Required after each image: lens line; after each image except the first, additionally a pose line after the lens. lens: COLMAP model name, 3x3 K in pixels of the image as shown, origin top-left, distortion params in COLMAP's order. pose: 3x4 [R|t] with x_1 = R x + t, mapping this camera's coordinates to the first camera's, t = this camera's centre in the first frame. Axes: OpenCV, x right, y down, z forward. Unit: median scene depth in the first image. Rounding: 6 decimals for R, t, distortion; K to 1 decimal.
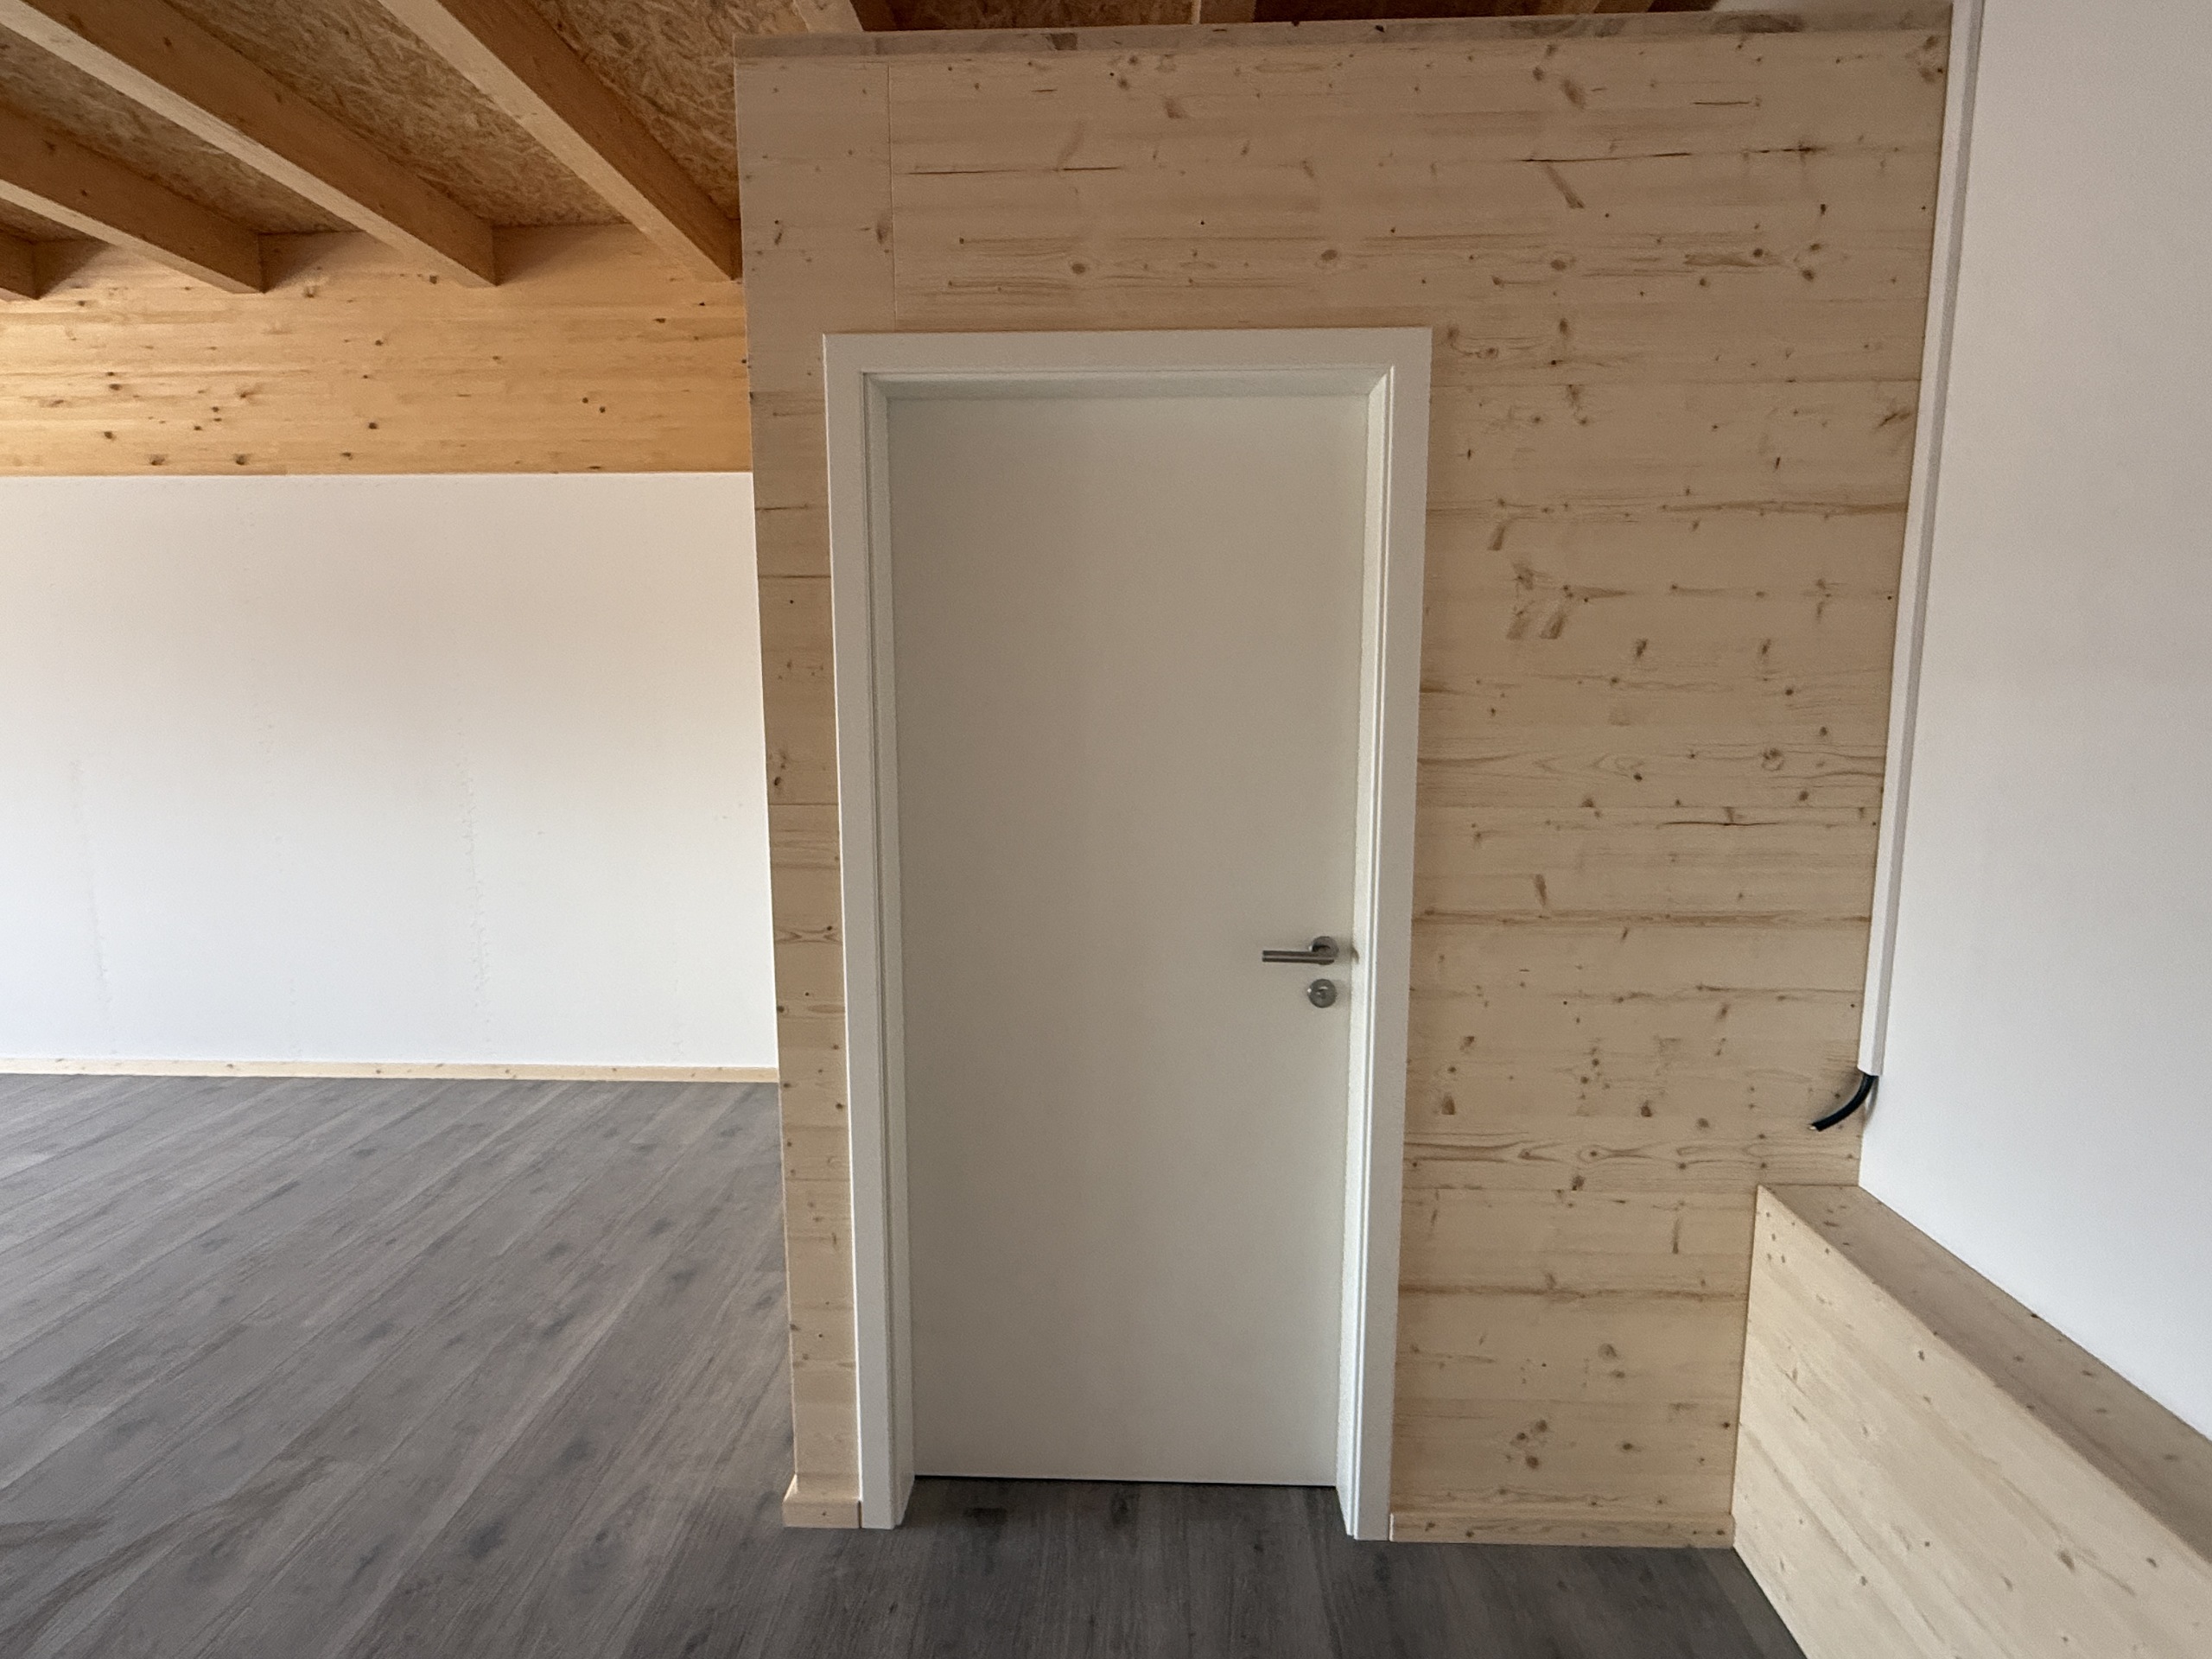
lens RADIAL K [[1127.6, 0, 1106.0], [0, 1127.6, 829.5], [0, 0, 1]] dist [0.002399, -0.001023]
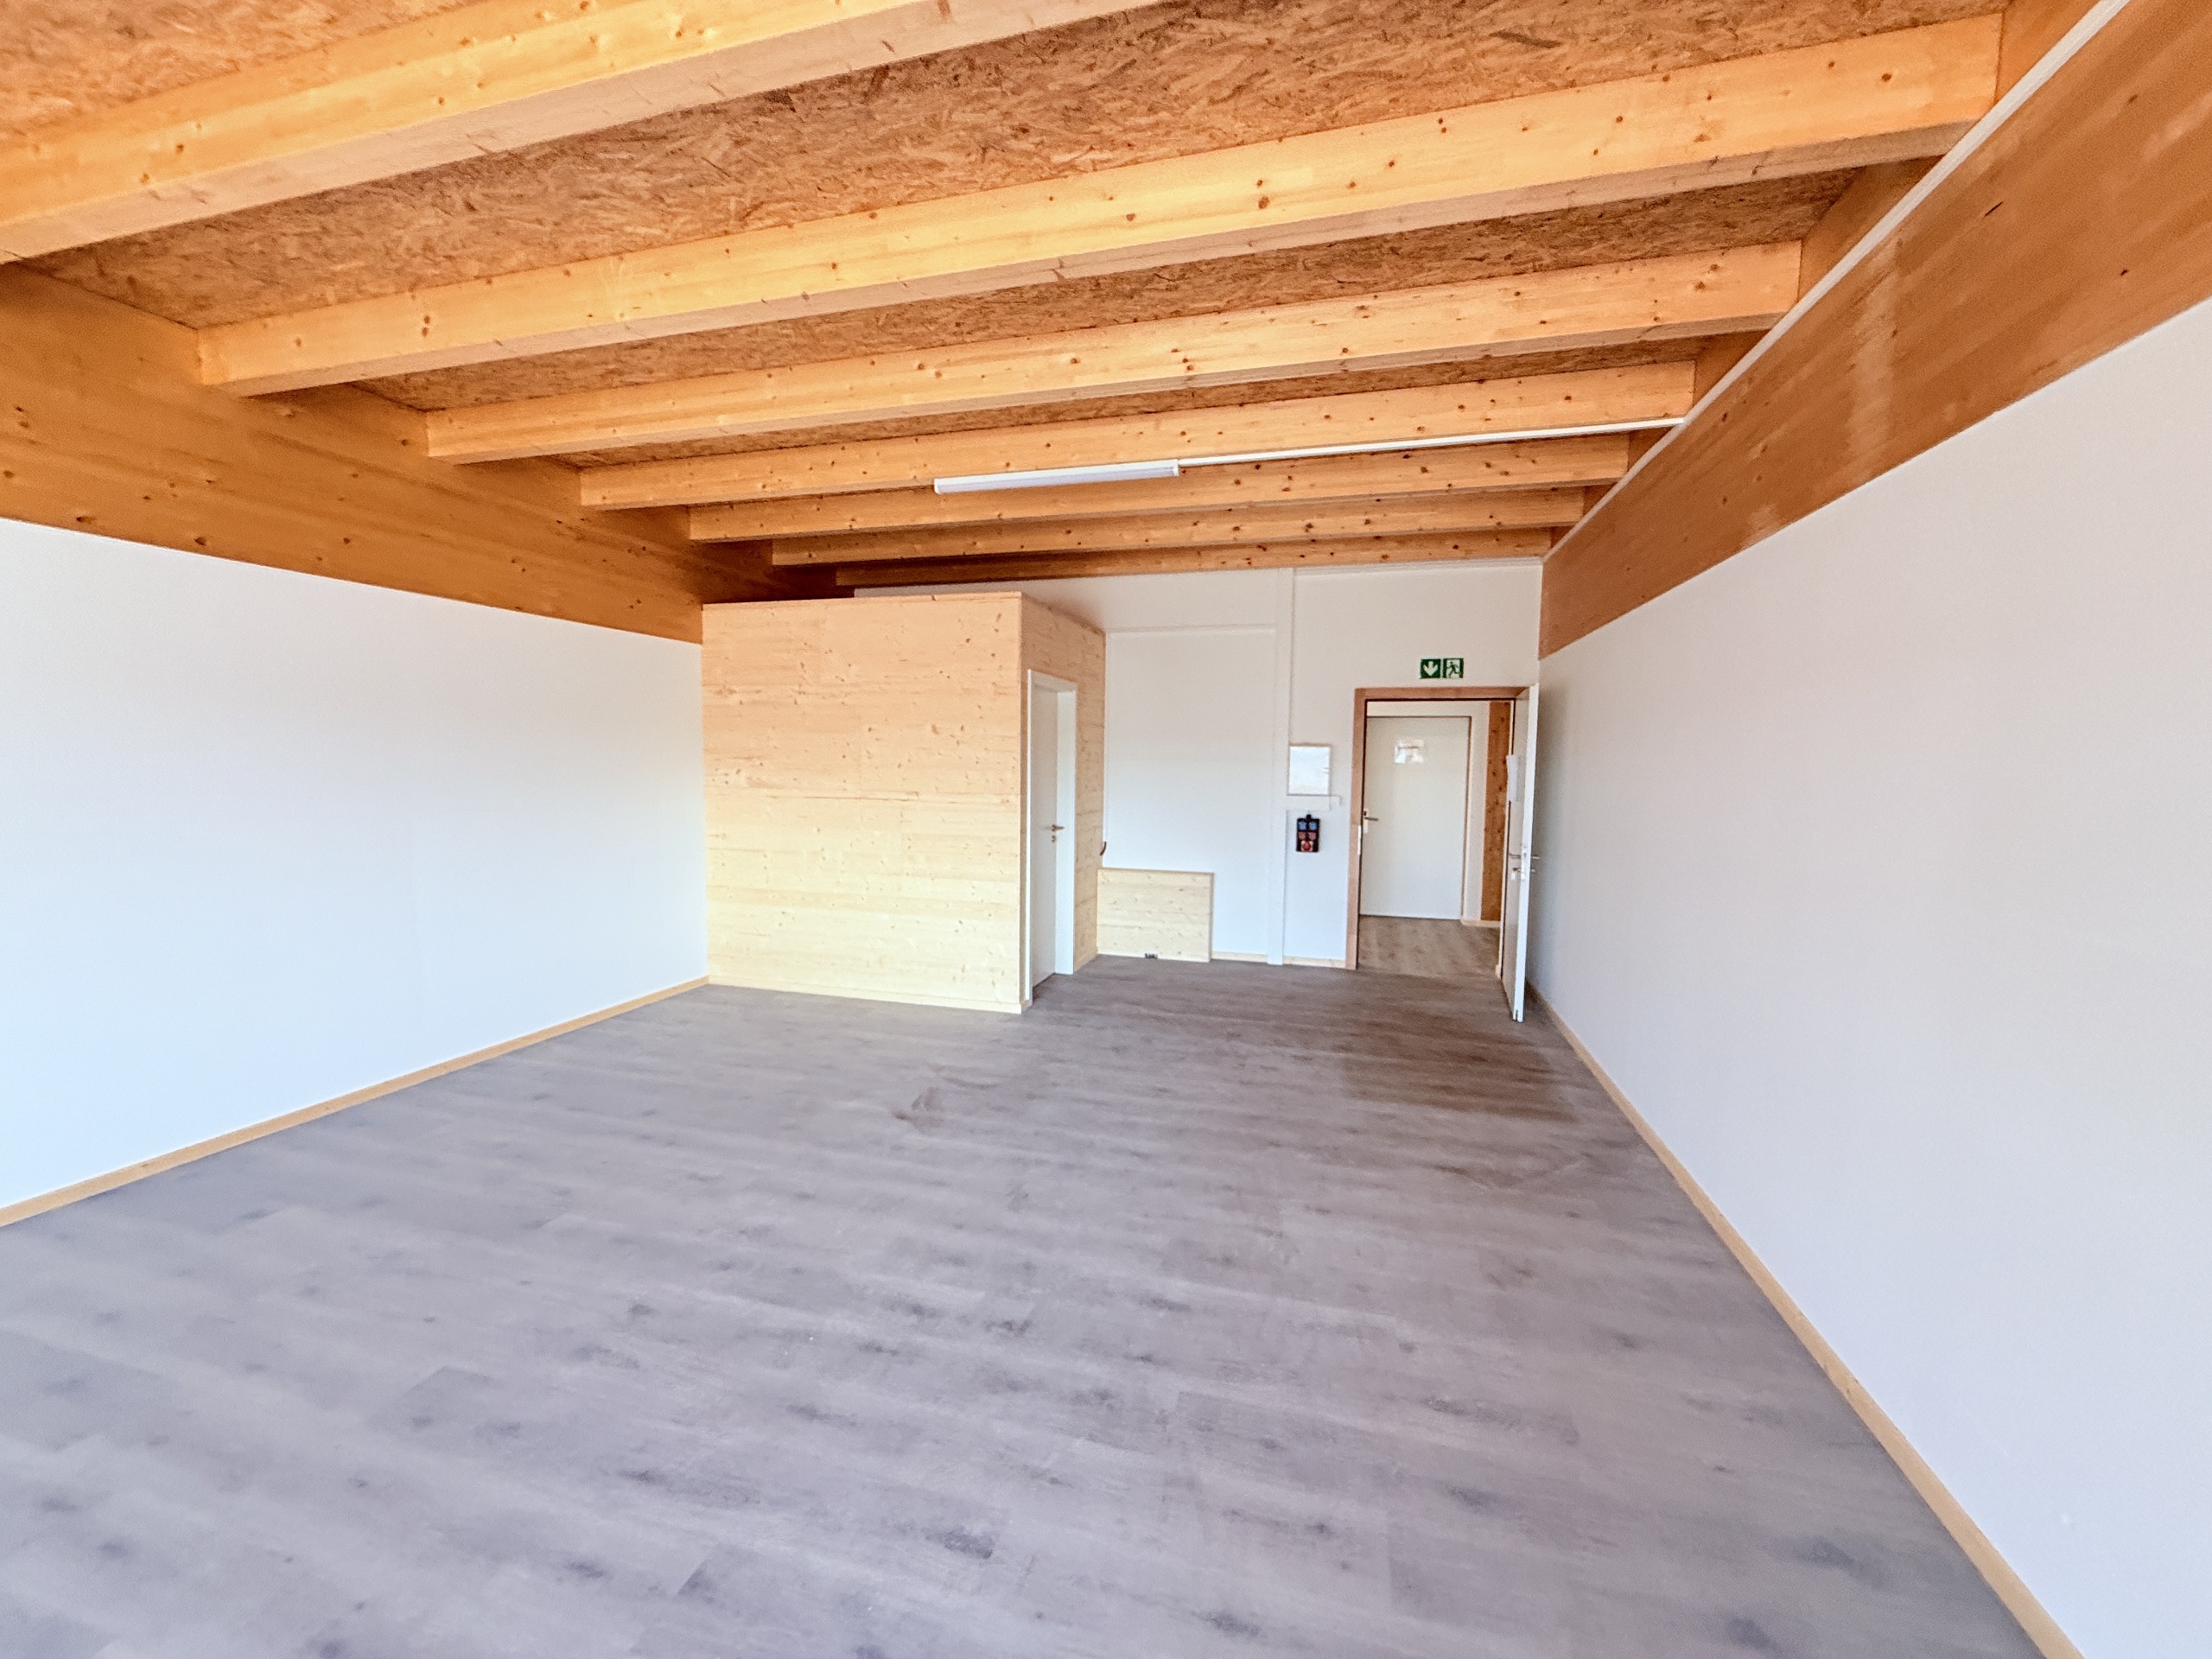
lens RADIAL K [[886.4, 0, 1106.0], [0, 886.4, 829.5], [0, 0, 1]] dist [-0.001531, 0.002212]
pose [[0.236504, -0.075445, 0.968697, -1.487377], [0.117791, 0.991854, 0.048490, -0.008570], [-0.964464, 0.102636, 0.243464, 0.036829]]
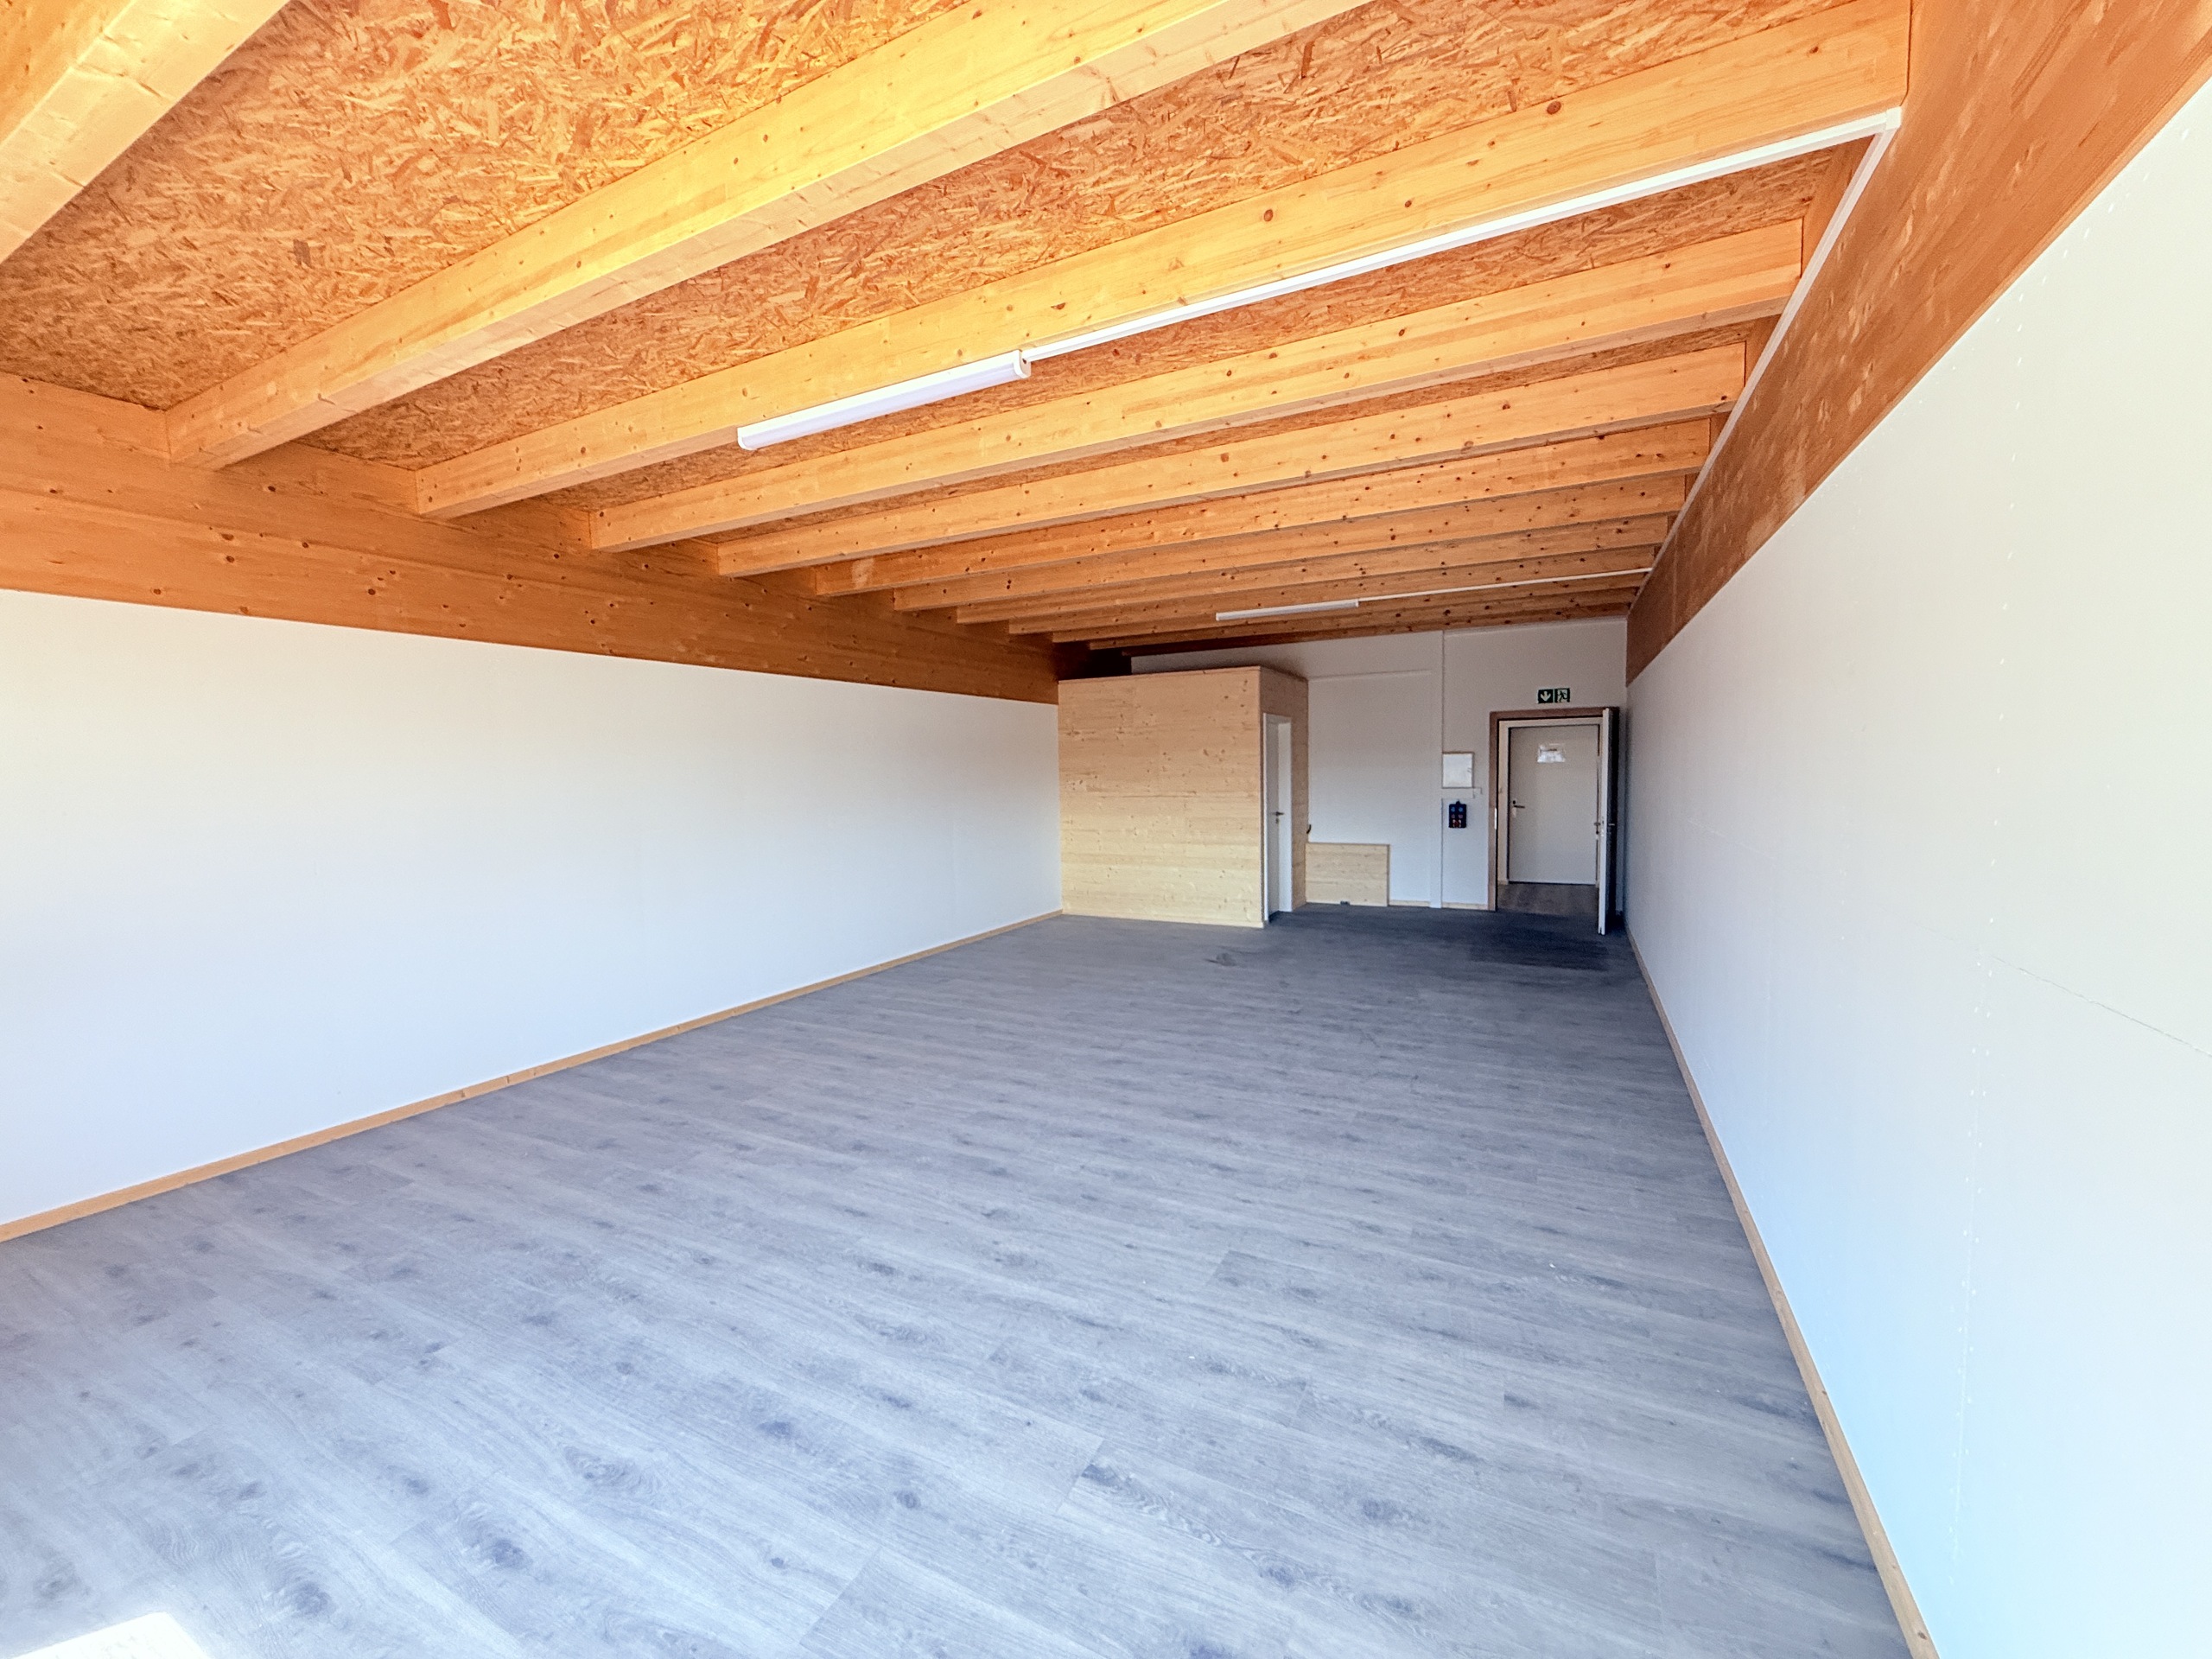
lens RADIAL K [[887.0, 0, 1103.6], [0, 887.0, 825.6], [0, 0, 1]] dist [0.001120, 0.000375]
pose [[0.427192, -0.067641, 0.901627, -2.385272], [0.140089, 0.990107, 0.007904, 0.001871], [-0.893242, 0.122932, 0.432442, -0.108223]]
